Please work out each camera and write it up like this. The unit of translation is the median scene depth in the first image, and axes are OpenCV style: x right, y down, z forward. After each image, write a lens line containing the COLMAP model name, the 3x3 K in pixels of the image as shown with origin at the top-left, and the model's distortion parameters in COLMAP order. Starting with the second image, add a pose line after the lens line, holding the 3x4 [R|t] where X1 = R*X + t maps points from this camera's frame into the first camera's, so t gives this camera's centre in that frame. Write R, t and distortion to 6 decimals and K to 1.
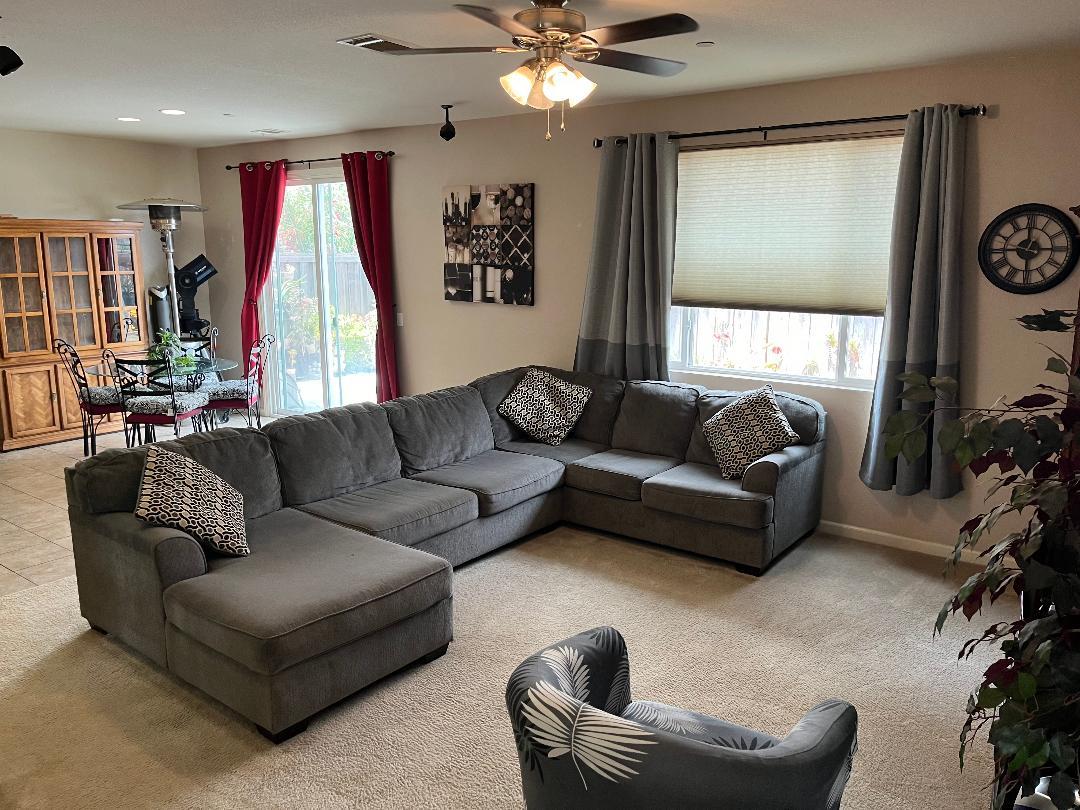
lens RADIAL K [[822.2, 0, 546.5], [0, 822.2, 412.7], [0, 0, 1]] dist [0.065623, -0.101318]
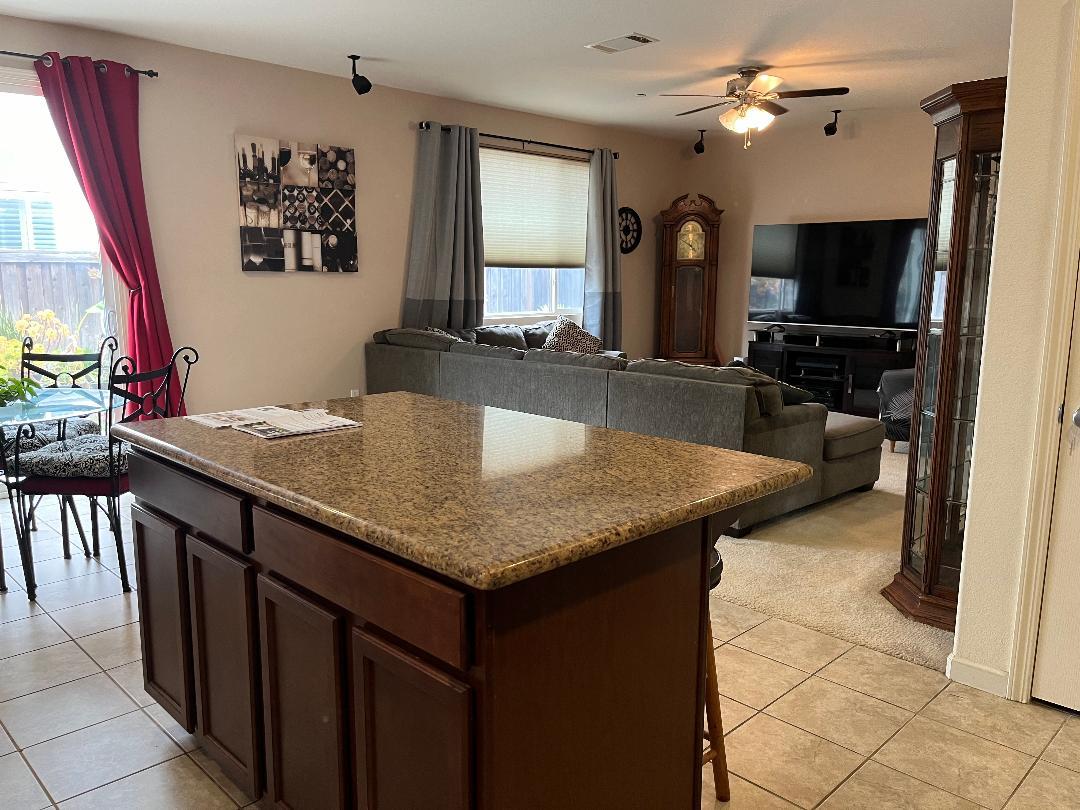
lens RADIAL K [[822.2, 0, 546.5], [0, 822.2, 412.7], [0, 0, 1]] dist [0.065623, -0.101318]
pose [[0.157881, -0.169861, 0.972739, -1.088354], [0.194286, 0.971182, 0.138055, -0.064526], [-0.968156, 0.167193, 0.186333, 0.684246]]
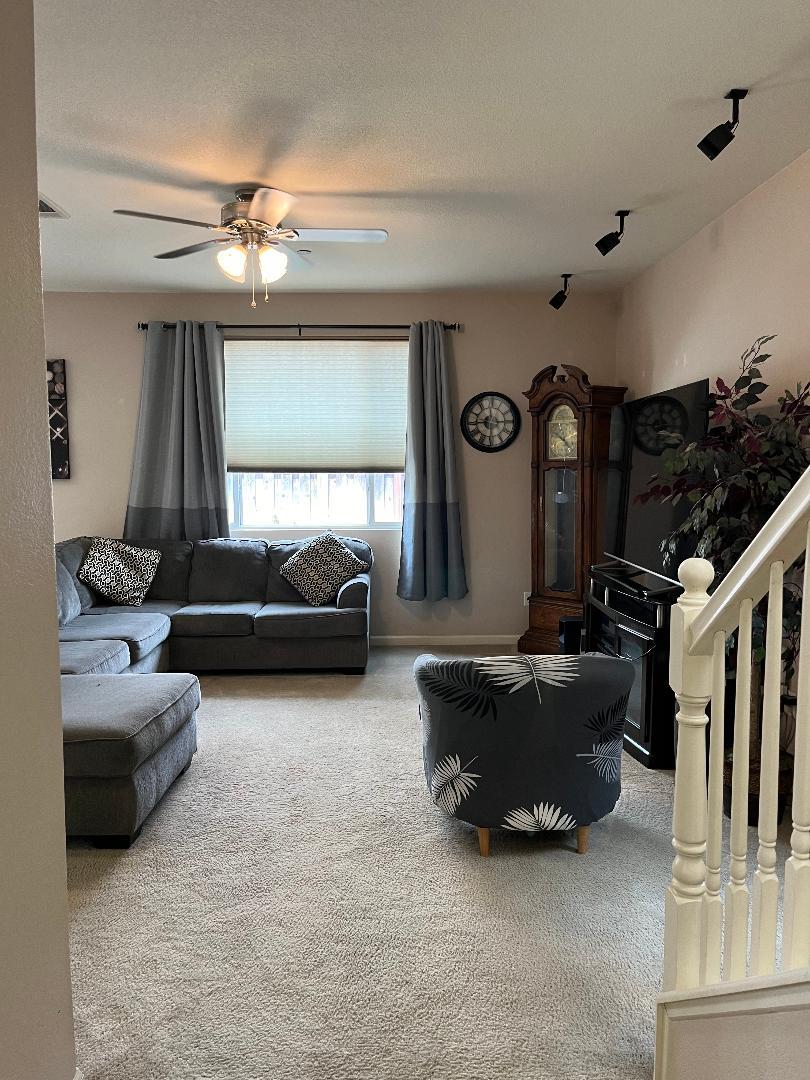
lens RADIAL K [[822.2, 0, 405.2], [0, 822.2, 561.7], [0, 0, 1]] dist [0.065623, -0.101318]
pose [[0.788742, -0.075597, 0.610058, -0.350995], [0.129735, 0.990528, -0.044990, 0.074346], [-0.600878, 0.114631, 0.791079, -0.034053]]
